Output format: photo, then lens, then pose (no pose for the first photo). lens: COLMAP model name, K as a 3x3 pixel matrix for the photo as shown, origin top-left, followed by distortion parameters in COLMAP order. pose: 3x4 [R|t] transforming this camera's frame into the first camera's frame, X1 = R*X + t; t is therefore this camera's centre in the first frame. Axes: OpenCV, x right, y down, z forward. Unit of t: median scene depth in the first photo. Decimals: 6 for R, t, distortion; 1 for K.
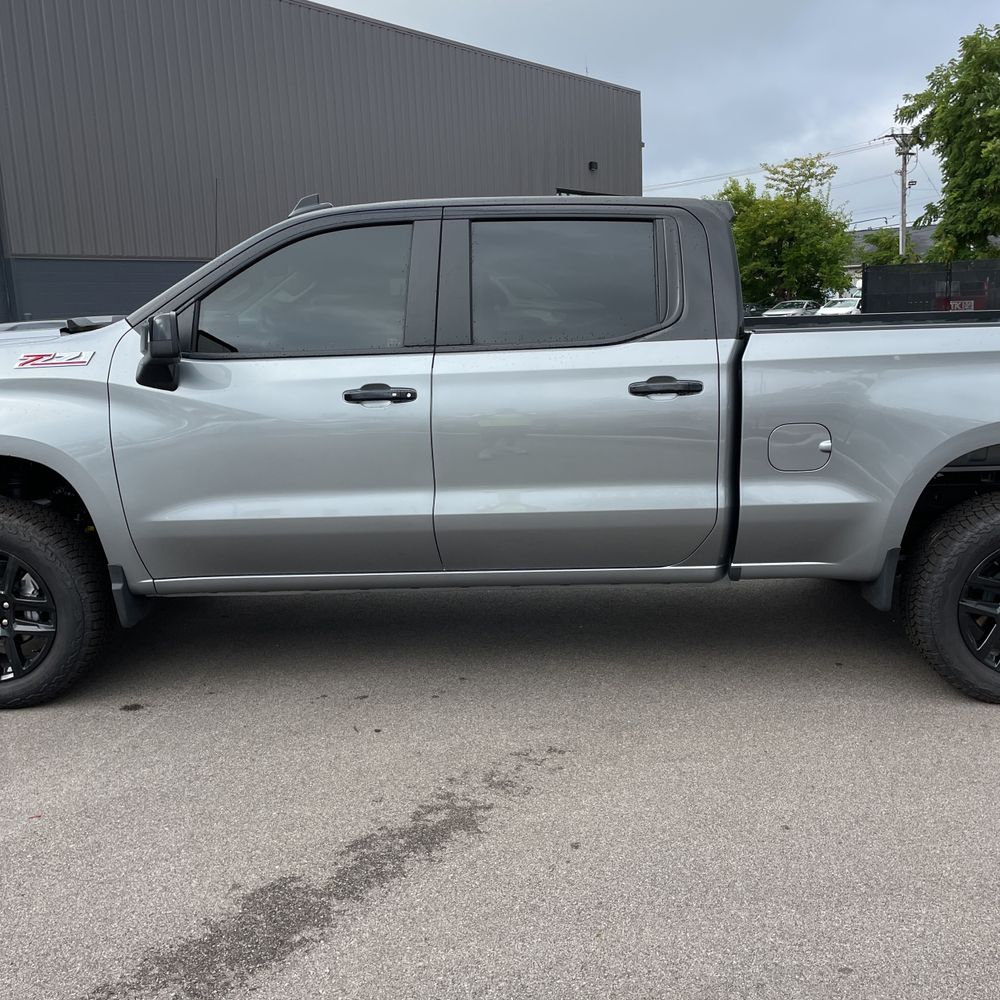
lens RADIAL K [[999.6, 0, 506.6], [0, 999.6, 496.4], [0, 0, 1]] dist [0.105575, -0.169439]
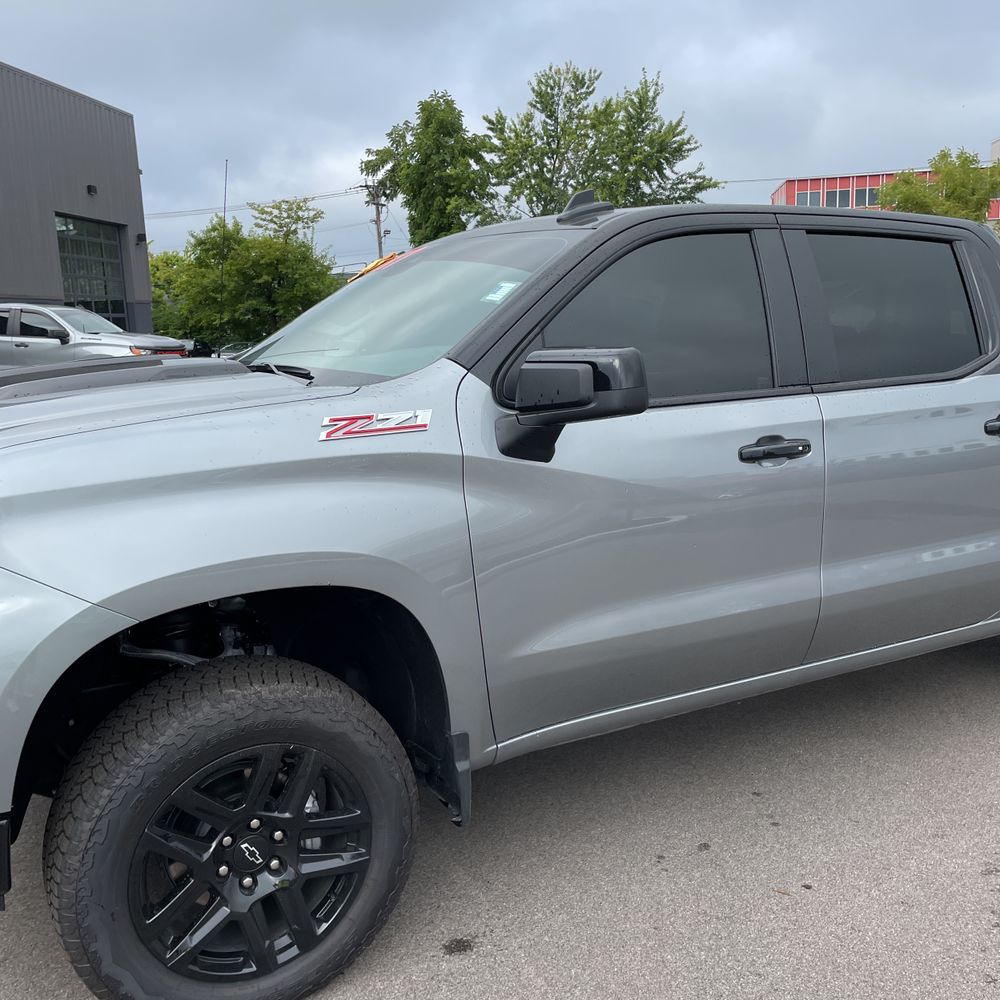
lens RADIAL K [[996.9, 0, 491.3], [0, 996.9, 501.2], [0, 0, 1]] dist [0.102144, -0.140075]
pose [[0.867331, -0.077768, 0.491620, -0.067784], [0.093514, 0.995590, -0.007492, -0.007443], [-0.488869, 0.052472, 0.870778, 0.042233]]
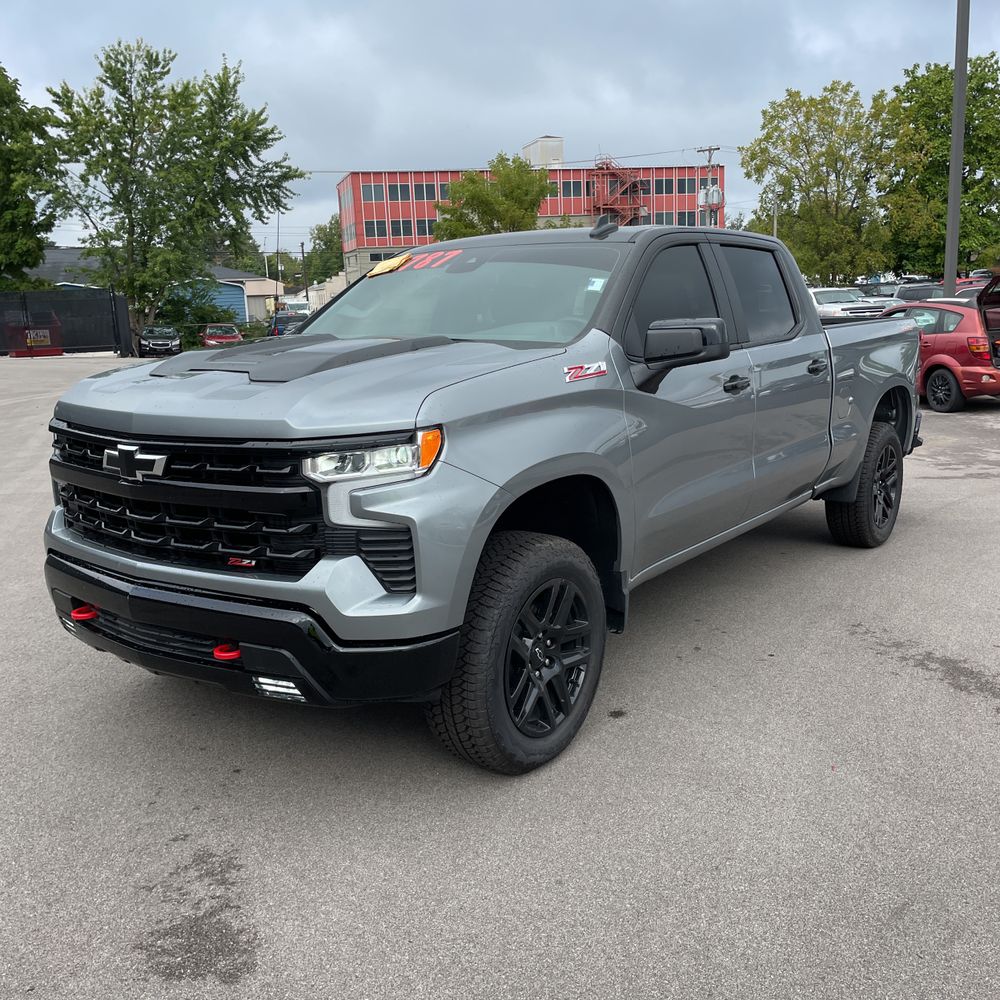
lens RADIAL K [[999.3, 0, 495.1], [0, 999.3, 499.9], [0, 0, 1]] dist [0.087420, -0.114563]
pose [[0.586719, -0.149303, 0.795907, -0.125229], [0.170779, 0.983565, 0.058613, -0.008281], [-0.791577, 0.101535, 0.602574, 0.049439]]
